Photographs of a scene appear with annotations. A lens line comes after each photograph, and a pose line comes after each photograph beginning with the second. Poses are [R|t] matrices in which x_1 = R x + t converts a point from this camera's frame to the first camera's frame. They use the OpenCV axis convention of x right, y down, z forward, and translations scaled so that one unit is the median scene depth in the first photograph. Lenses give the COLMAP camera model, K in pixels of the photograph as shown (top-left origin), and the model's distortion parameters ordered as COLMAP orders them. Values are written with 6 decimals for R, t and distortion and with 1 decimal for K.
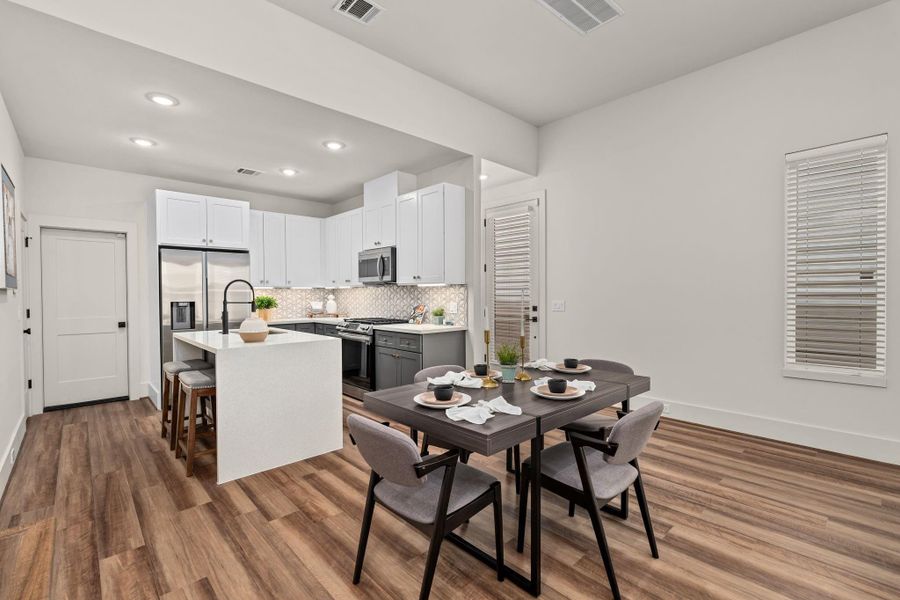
lens RADIAL K [[403.5, 0, 449.4], [0, 403.5, 299.5], [0, 0, 1]] dist [-0.006403, 0.002469]
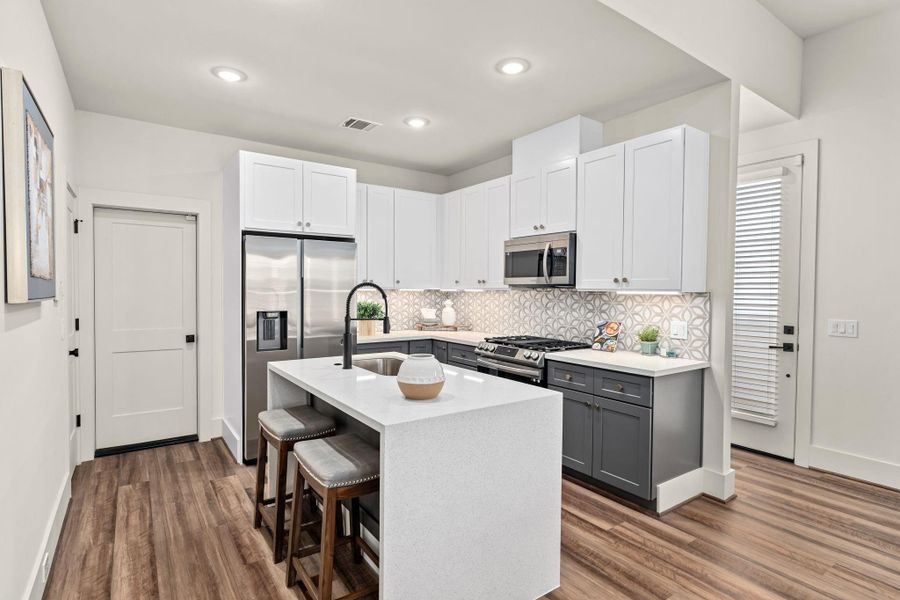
lens RADIAL K [[455.6, 0, 449.5], [0, 455.6, 300.0], [0, 0, 1]] dist [-0.005808, 0.001352]
pose [[0.990443, 0.017256, -0.136842, -0.254573], [-0.016090, 0.999824, 0.009622, -0.027126], [0.136984, -0.007328, 0.990546, 0.263893]]
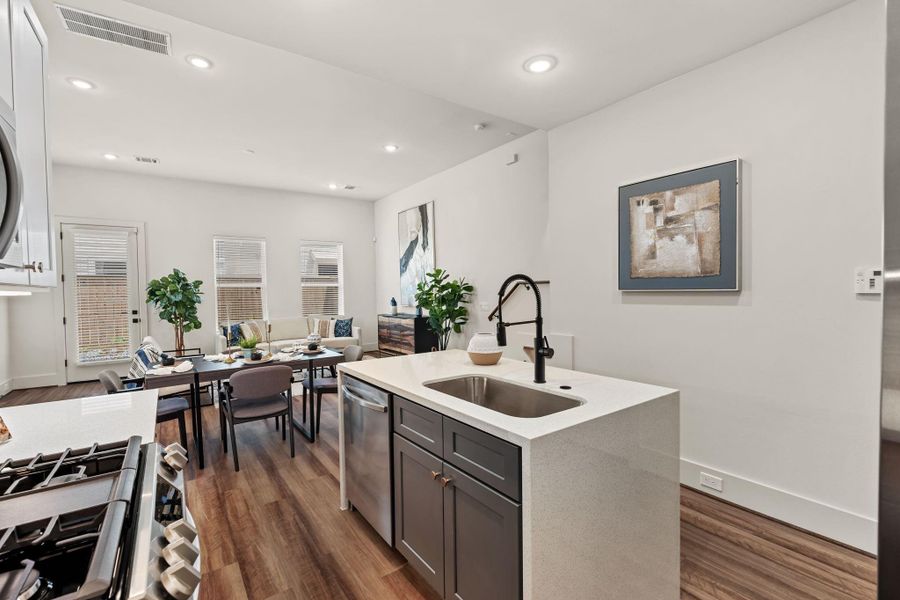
lens RADIAL K [[403.5, 0, 448.5], [0, 403.5, 298.4], [0, 0, 1]] dist [-0.006403, 0.002469]
pose [[-0.990017, 0.020862, 0.139397, -0.436521], [0.025768, 0.999107, 0.033482, -0.034369], [-0.138574, 0.036740, -0.989670, 1.286243]]
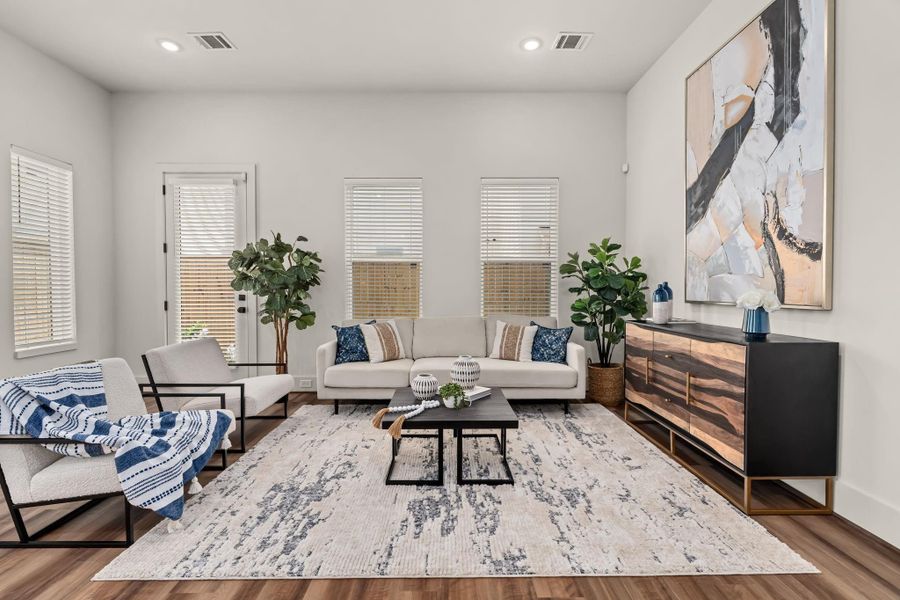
lens RADIAL K [[403.5, 0, 448.3], [0, 403.5, 298.4], [0, 0, 1]] dist [-0.006403, 0.002469]
pose [[-0.731993, -0.008625, 0.681258, -0.153749], [0.014893, 0.999478, 0.028656, 0.018079], [-0.681150, 0.031121, -0.731482, 0.357484]]
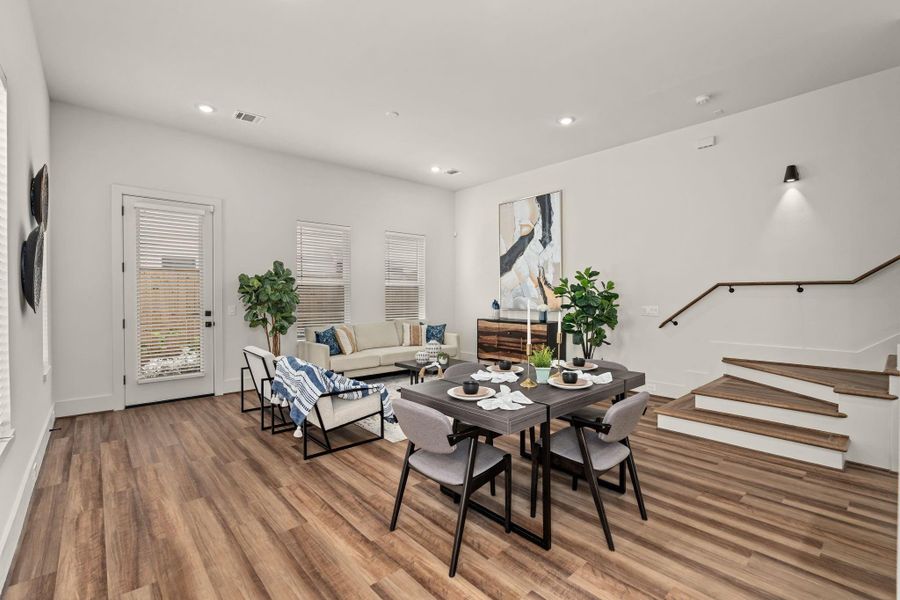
lens RADIAL K [[403.5, 0, 448.7], [0, 403.5, 298.8], [0, 0, 1]] dist [-0.006403, 0.002469]
pose [[-0.999628, 0.007762, 0.026159, 0.200697], [0.008386, 0.999680, 0.023861, -0.027607], [-0.025965, 0.024071, -0.999373, 1.120235]]
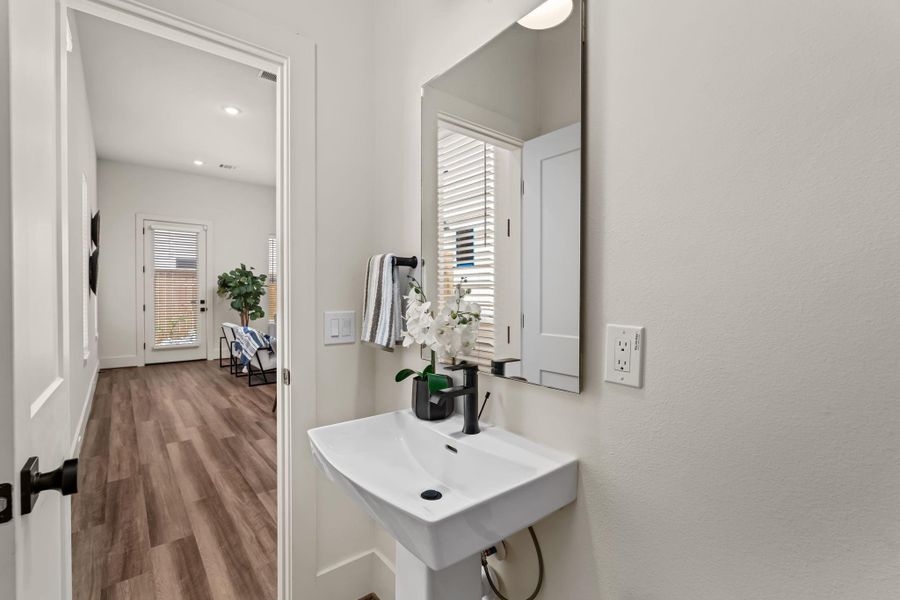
lens RADIAL K [[403.5, 0, 448.9], [0, 403.5, 299.8], [0, 0, 1]] dist [-0.006403, 0.002469]
pose [[-0.998126, 0.001516, 0.061169, -0.184259], [0.003203, 0.999617, 0.027491, -0.013648], [-0.061104, 0.027636, -0.997749, 1.561567]]
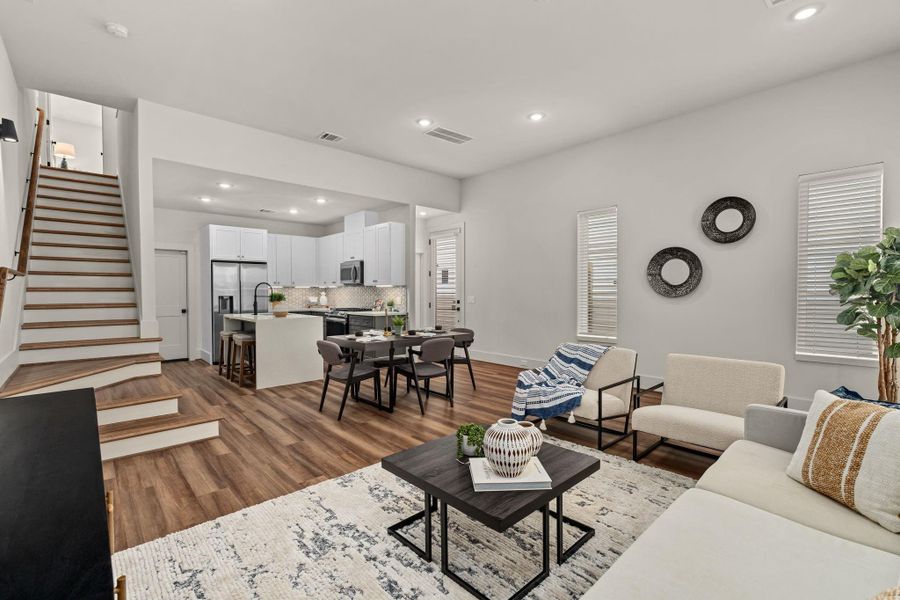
lens RADIAL K [[403.5, 0, 450.0], [0, 403.5, 299.3], [0, 0, 1]] dist [-0.006403, 0.002469]
pose [[0.999954, 0.004048, -0.008706, 0.227523], [-0.004003, 0.999978, 0.005200, 0.006539], [0.008727, -0.005165, 0.999949, -0.570355]]
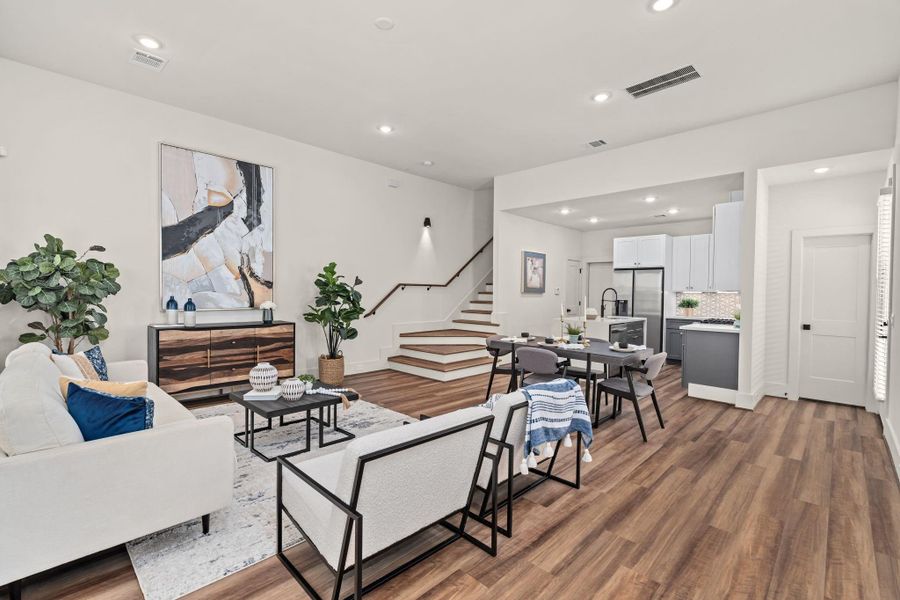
lens RADIAL K [[403.5, 0, 450.3], [0, 403.5, 298.9], [0, 0, 1]] dist [-0.006403, 0.002469]
pose [[0.048275, 0.024924, -0.998523, 1.082831], [-0.027701, 0.999338, 0.023605, -0.020538], [0.998450, 0.026521, 0.048933, 0.170078]]
